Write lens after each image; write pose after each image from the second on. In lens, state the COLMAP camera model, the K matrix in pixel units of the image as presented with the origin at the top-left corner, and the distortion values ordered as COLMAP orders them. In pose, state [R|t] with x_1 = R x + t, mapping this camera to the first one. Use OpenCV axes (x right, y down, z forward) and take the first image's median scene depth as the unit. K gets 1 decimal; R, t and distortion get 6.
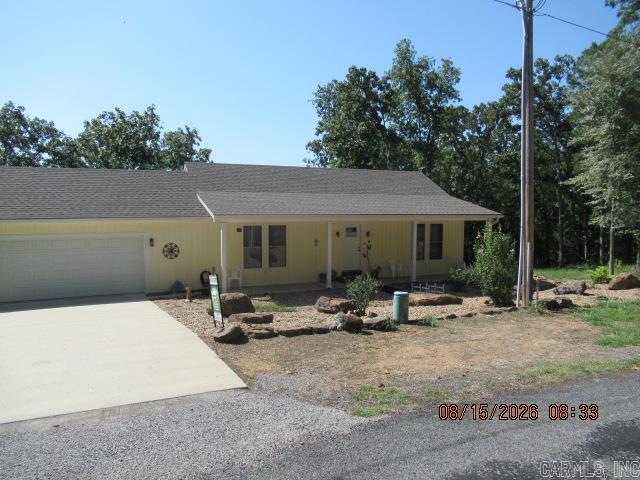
lens RADIAL K [[476.5, 0, 320.0], [0, 476.5, 240.0], [0, 0, 1]] dist [-0.014522, 0.006003]
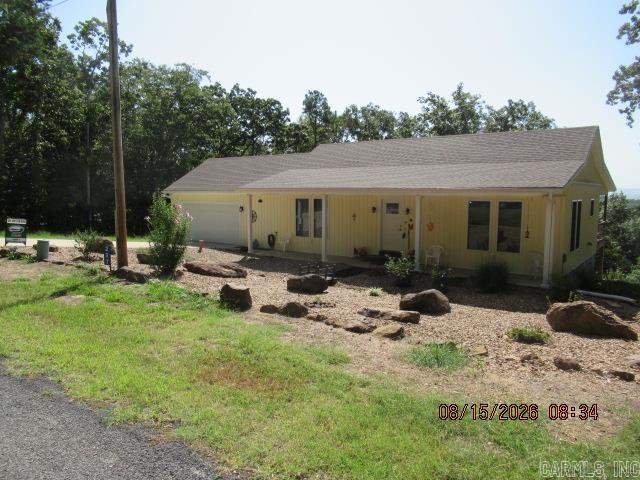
lens RADIAL K [[476.5, 0, 320.0], [0, 476.5, 240.0], [0, 0, 1]] dist [-0.014522, 0.006003]
pose [[0.459507, 0.093865, -0.883200, 0.803409], [-0.047983, 0.995571, 0.080843, -0.023116], [0.886877, 0.005230, 0.461976, 0.460350]]
